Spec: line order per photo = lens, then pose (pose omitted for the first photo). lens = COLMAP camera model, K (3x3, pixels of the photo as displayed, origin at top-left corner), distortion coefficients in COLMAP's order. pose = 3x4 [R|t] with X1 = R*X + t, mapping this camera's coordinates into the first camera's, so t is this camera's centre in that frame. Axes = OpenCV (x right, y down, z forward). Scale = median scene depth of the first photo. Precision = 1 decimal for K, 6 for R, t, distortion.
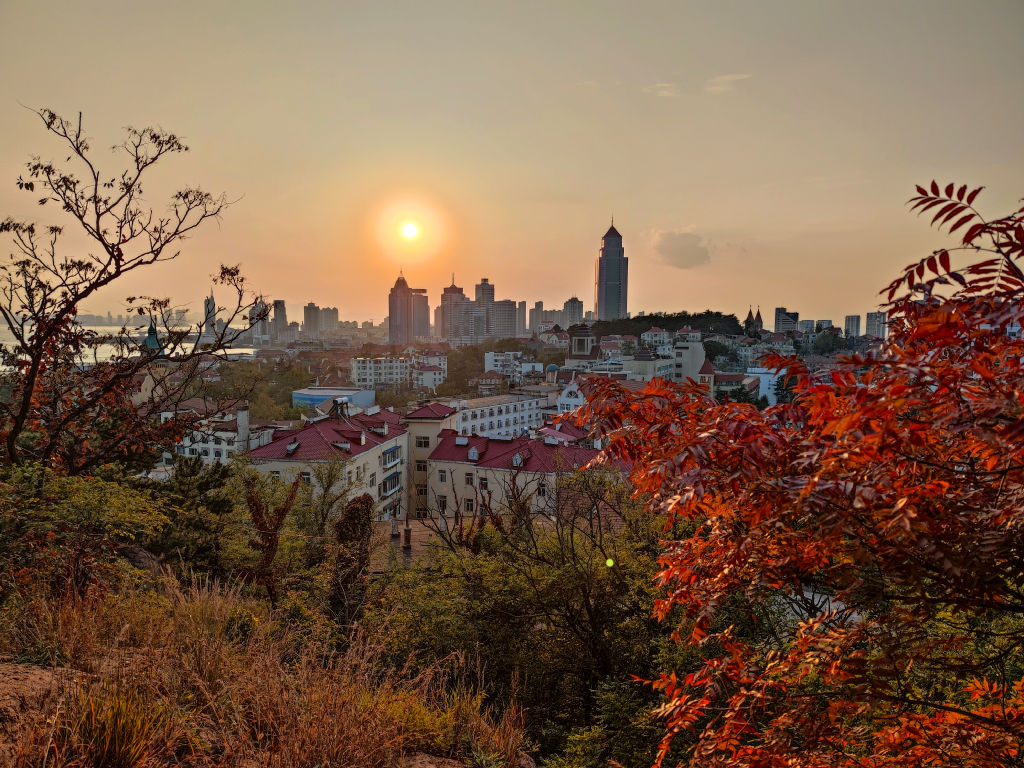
lens RADIAL K [[718.4, 0, 505.3], [0, 718.4, 386.1], [0, 0, 1]] dist [0.064303, -0.061814]
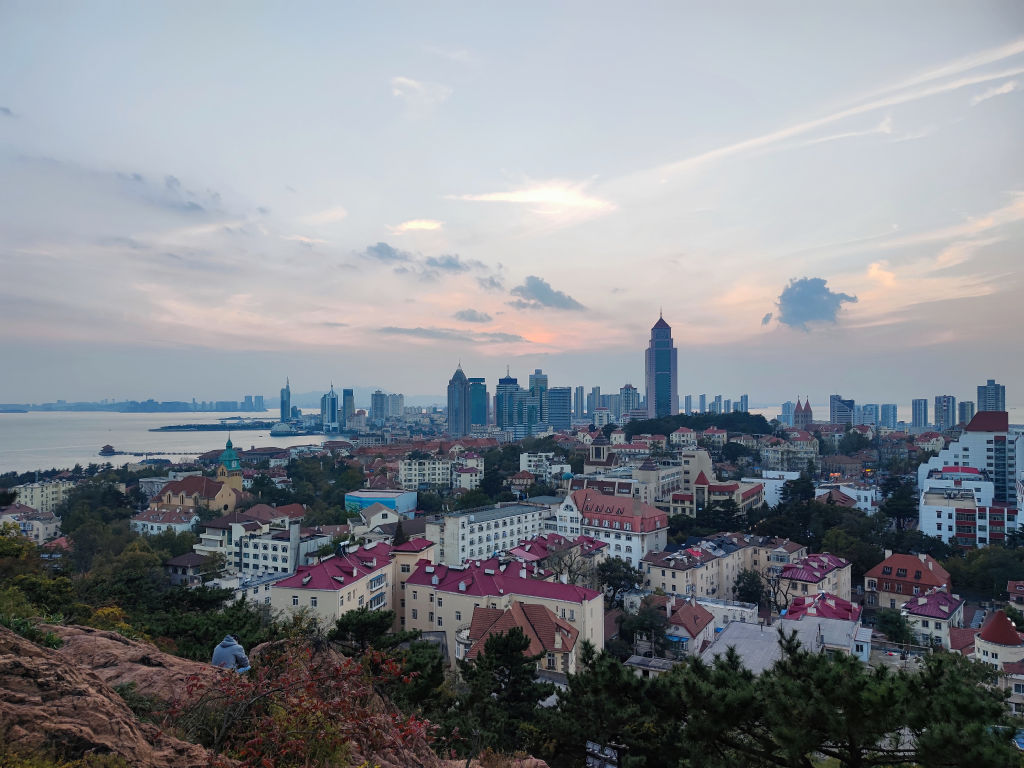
lens RADIAL K [[718.8, 0, 501.8], [0, 718.8, 395.2], [0, 0, 1]] dist [0.054267, -0.047880]
pose [[0.995407, -0.009321, -0.095277, 0.053218], [-0.000027, 0.995221, -0.097645, -0.030727], [0.095731, 0.097199, 0.990650, -0.104386]]
